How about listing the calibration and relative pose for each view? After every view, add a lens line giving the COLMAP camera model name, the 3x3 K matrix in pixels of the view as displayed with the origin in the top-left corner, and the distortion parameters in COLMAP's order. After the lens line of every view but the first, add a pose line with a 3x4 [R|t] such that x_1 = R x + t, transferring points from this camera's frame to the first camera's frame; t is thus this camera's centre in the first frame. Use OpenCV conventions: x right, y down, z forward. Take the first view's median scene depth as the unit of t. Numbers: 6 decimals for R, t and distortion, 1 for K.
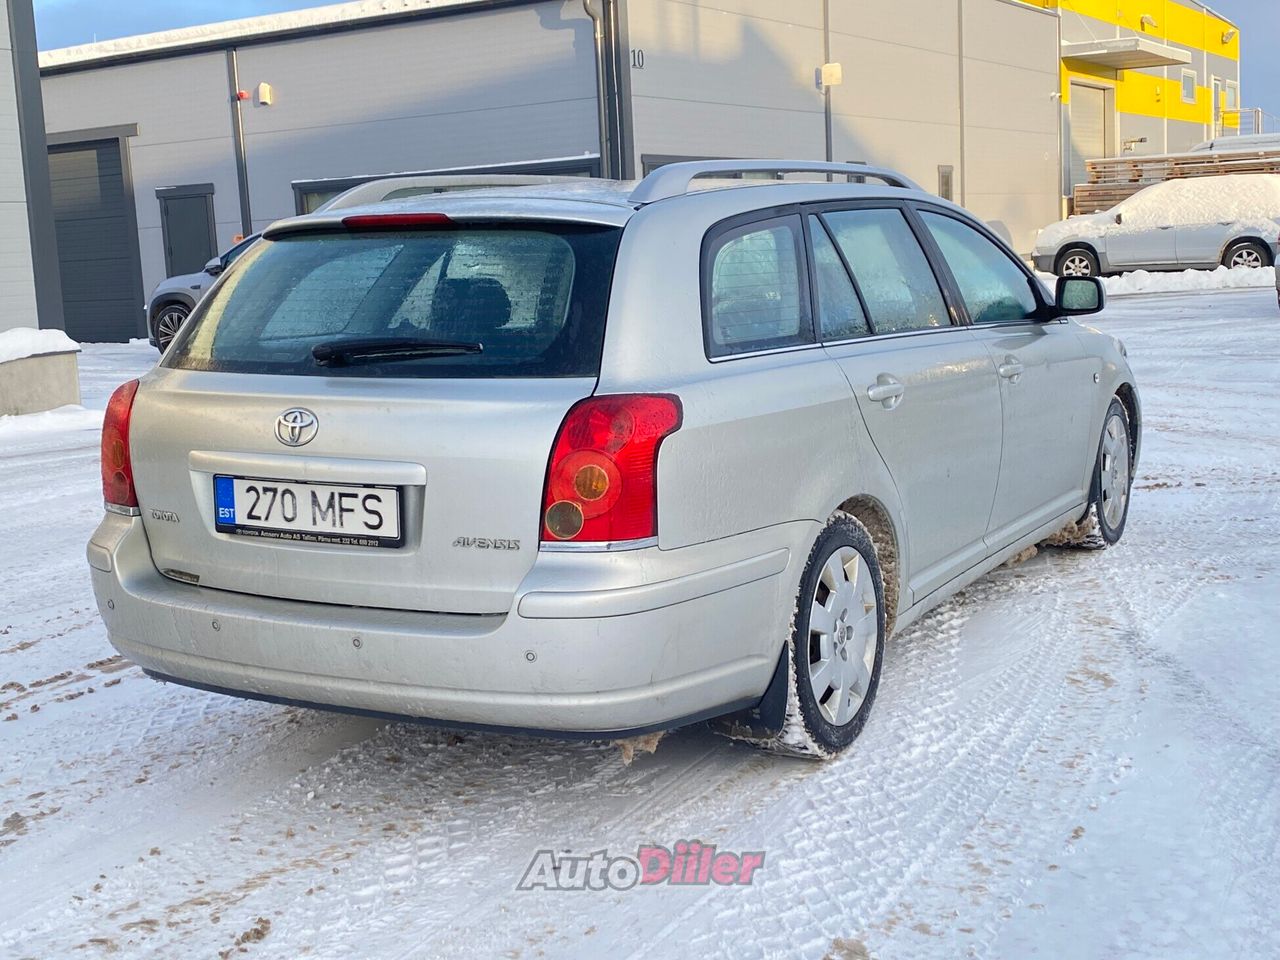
lens RADIAL K [[1607.4, 0, 616.5], [0, 1607.4, 482.0], [0, 0, 1]] dist [0.198955, -0.583296]
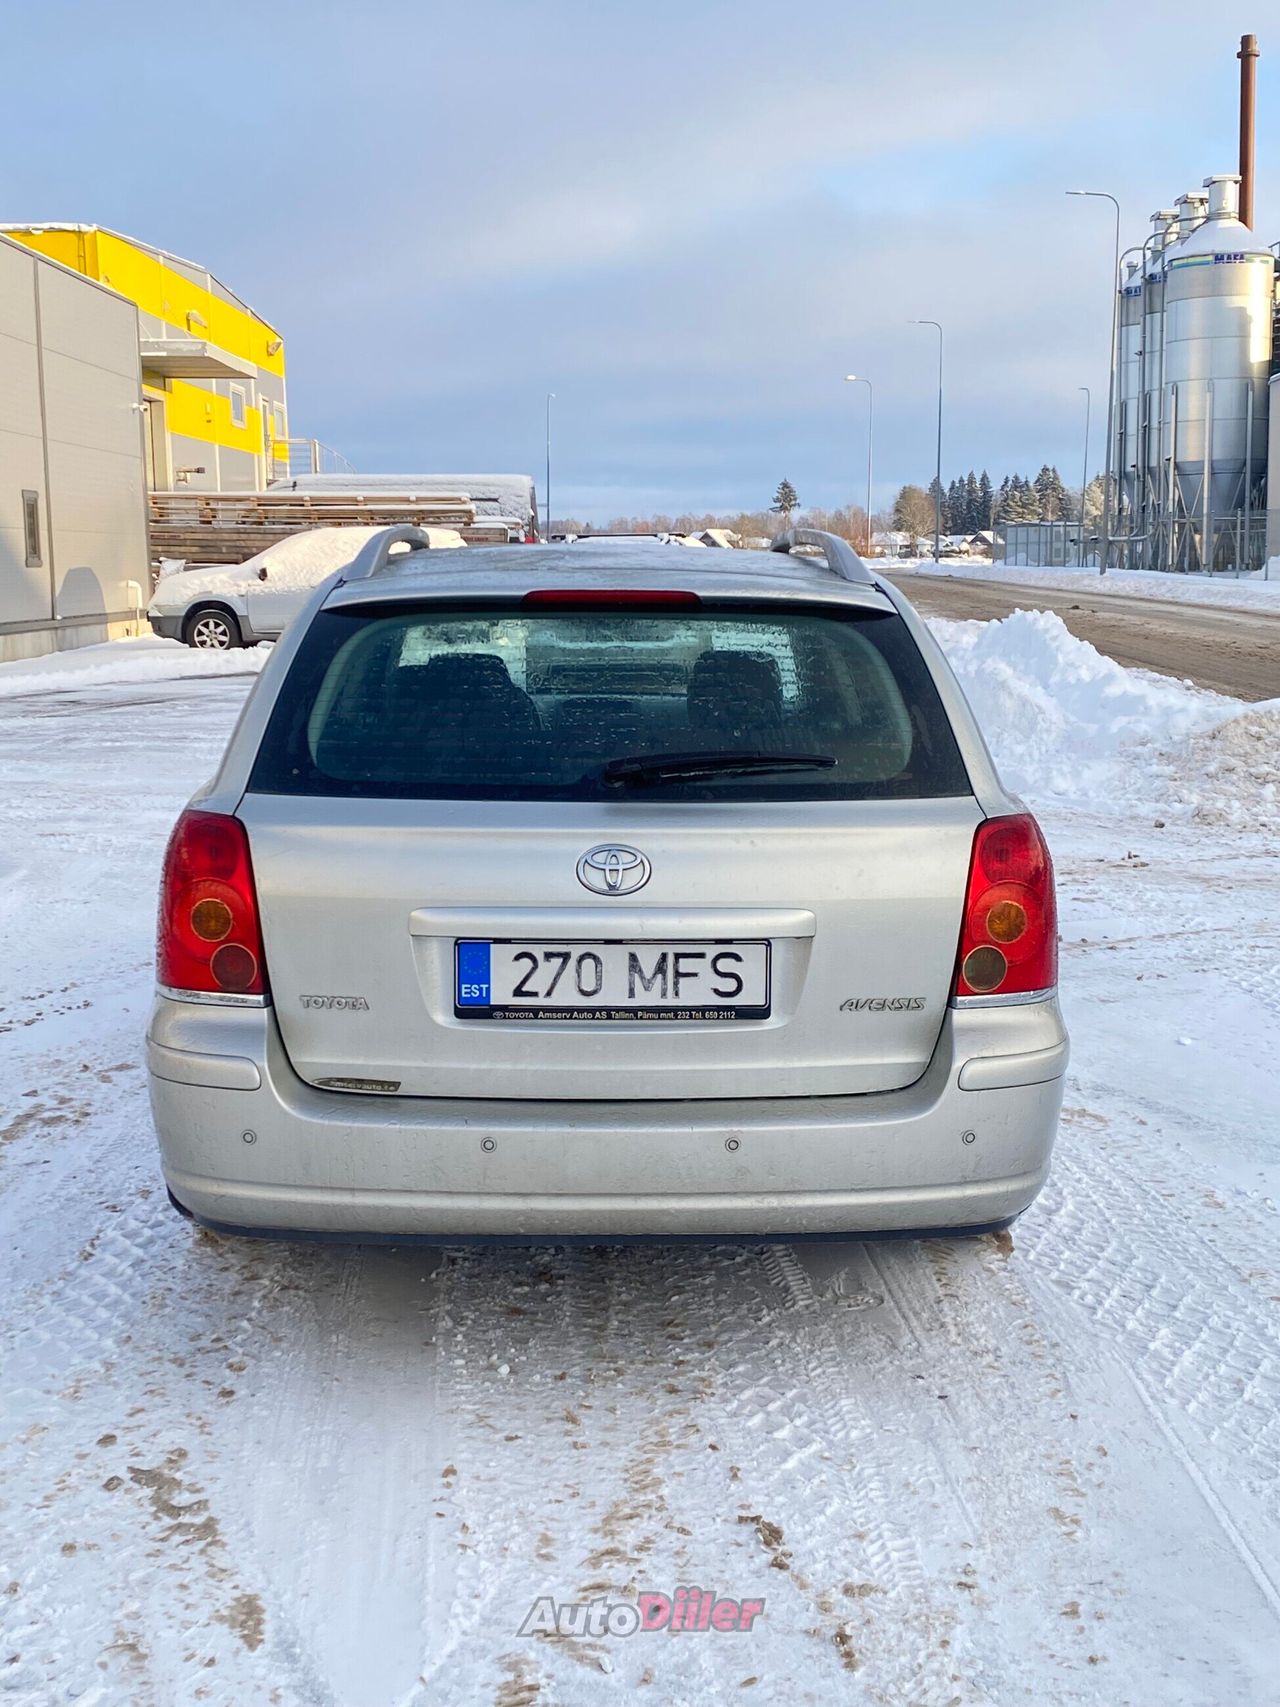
lens RADIAL K [[2143.7, 0, 640.0], [0, 2143.7, 853.5], [0, 0, 1]] dist [0.198955, -0.583296]
pose [[0.842587, -0.033548, 0.537514, -0.708721], [0.047470, 0.998800, -0.012074, -0.028098], [-0.536463, 0.035690, 0.843169, 0.143199]]
